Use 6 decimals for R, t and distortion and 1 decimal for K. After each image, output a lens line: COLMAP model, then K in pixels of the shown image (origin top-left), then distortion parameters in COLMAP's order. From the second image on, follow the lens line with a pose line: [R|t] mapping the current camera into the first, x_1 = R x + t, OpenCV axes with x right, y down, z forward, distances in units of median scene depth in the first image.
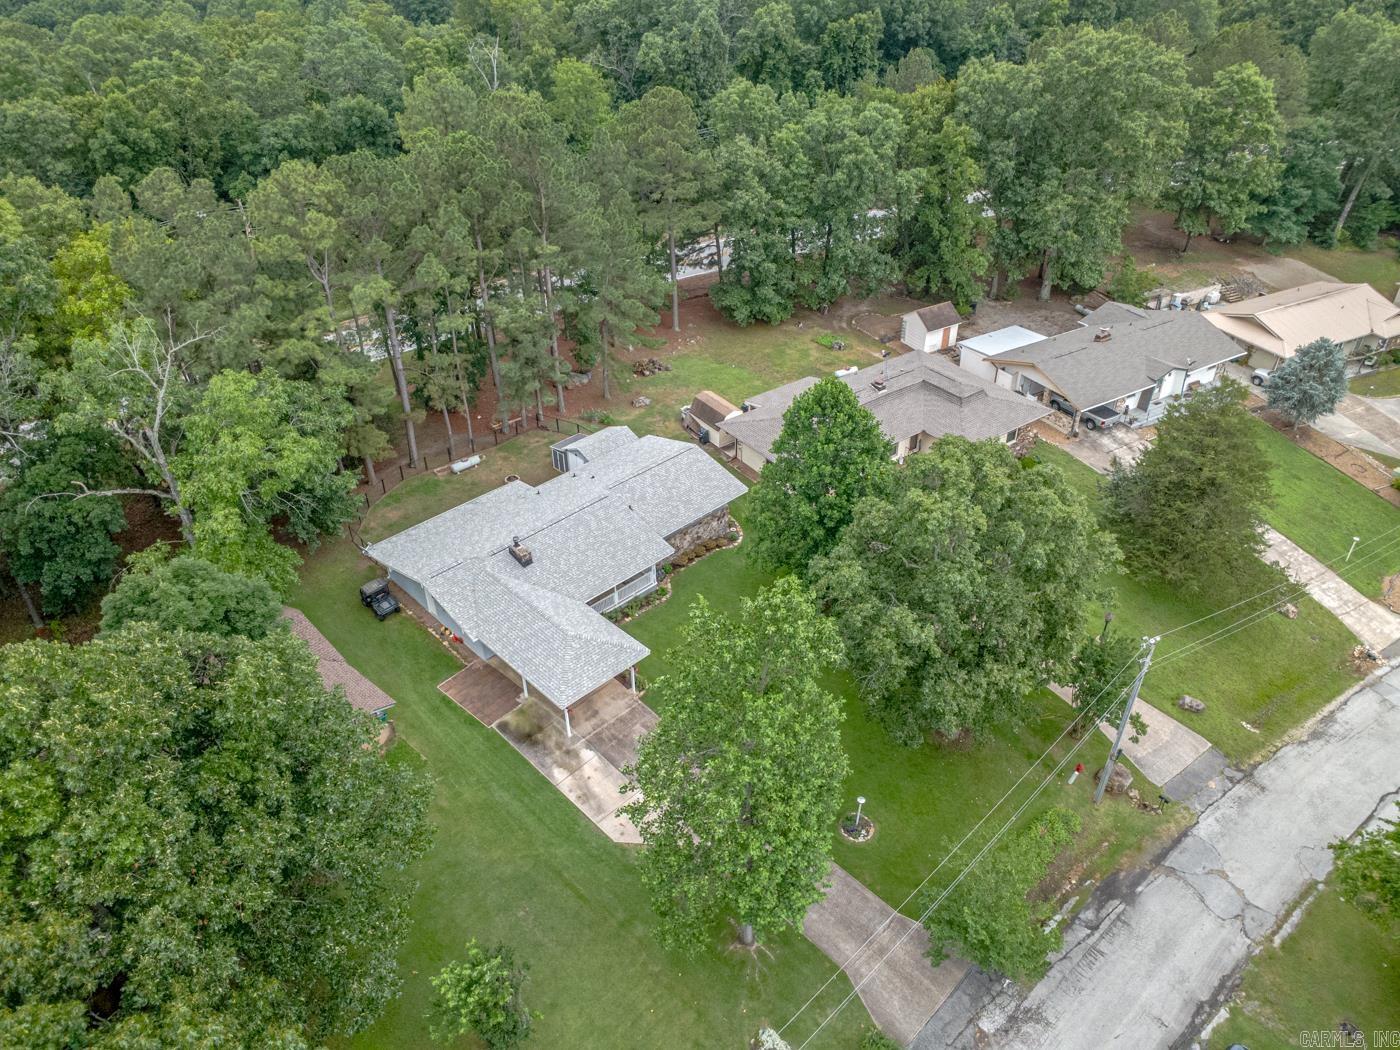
lens RADIAL K [[990.6, 0, 696.4], [0, 990.6, 520.6], [0, 0, 1]] dist [0.003165, 0.000437]
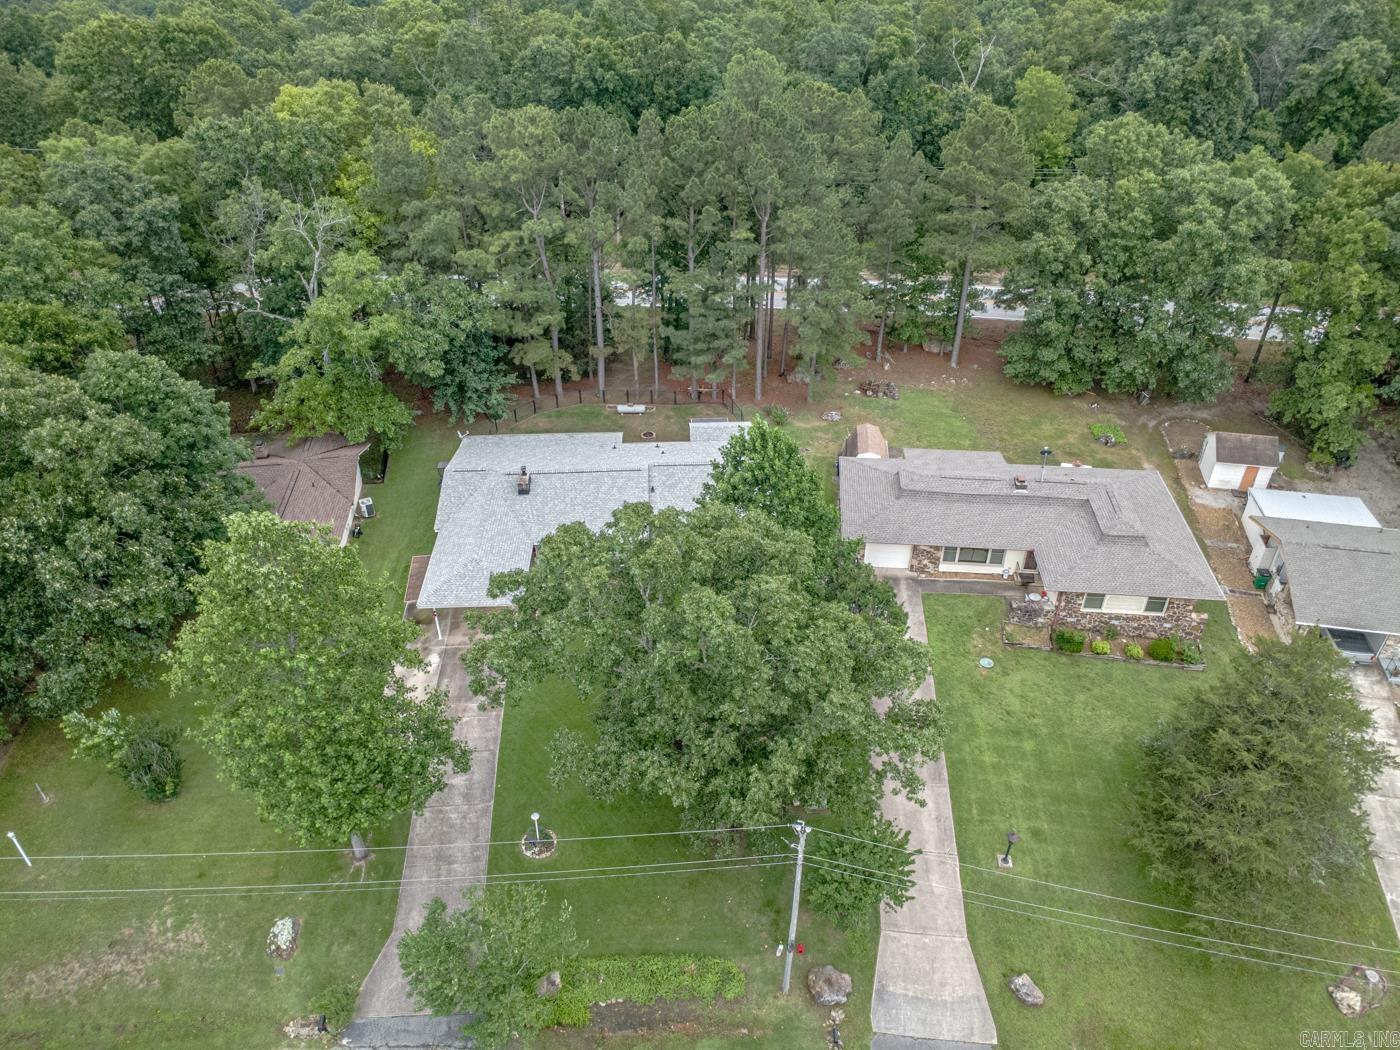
lens RADIAL K [[990.6, 0, 696.4], [0, 990.6, 520.6], [0, 0, 1]] dist [0.003165, 0.000437]
pose [[0.749172, 0.386624, -0.537832, 0.617278], [-0.381365, 0.915658, 0.127006, -0.151093], [0.541574, 0.109961, 0.833430, 0.208337]]
